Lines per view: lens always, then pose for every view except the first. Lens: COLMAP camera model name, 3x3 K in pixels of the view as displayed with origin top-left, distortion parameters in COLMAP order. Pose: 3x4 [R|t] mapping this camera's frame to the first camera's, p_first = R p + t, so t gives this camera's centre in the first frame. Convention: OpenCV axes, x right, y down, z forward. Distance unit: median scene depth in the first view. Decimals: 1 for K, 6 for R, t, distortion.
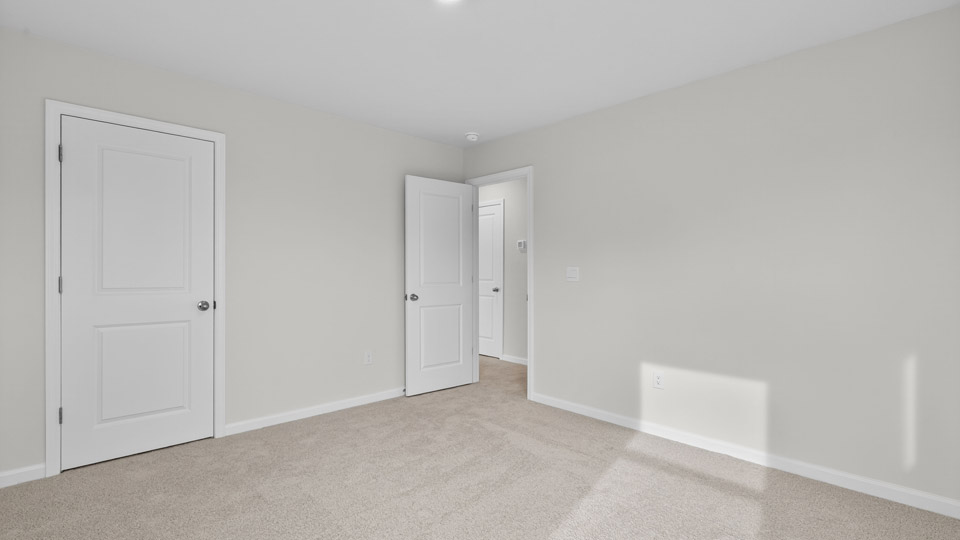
lens RADIAL K [[438.5, 0, 482.1], [0, 438.5, 270.3], [0, 0, 1]] dist [-0.000190, -0.003374]
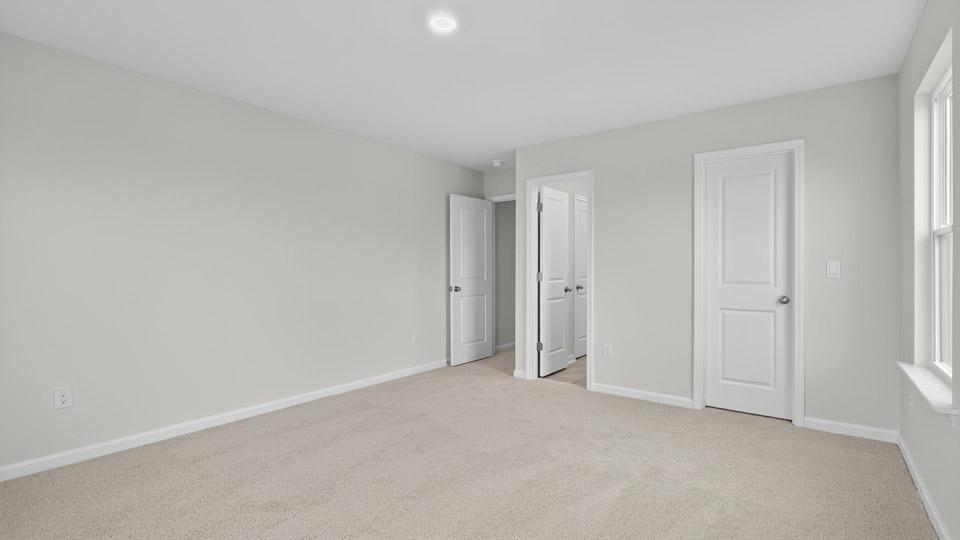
lens RADIAL K [[438.5, 0, 477.2], [0, 438.5, 269.7], [0, 0, 1]] dist [-0.000190, -0.003374]
pose [[0.989371, 0.001463, 0.145408, -0.270533], [-0.002235, 0.999984, 0.005144, -0.001295], [-0.145398, -0.005415, 0.989358, -0.265948]]
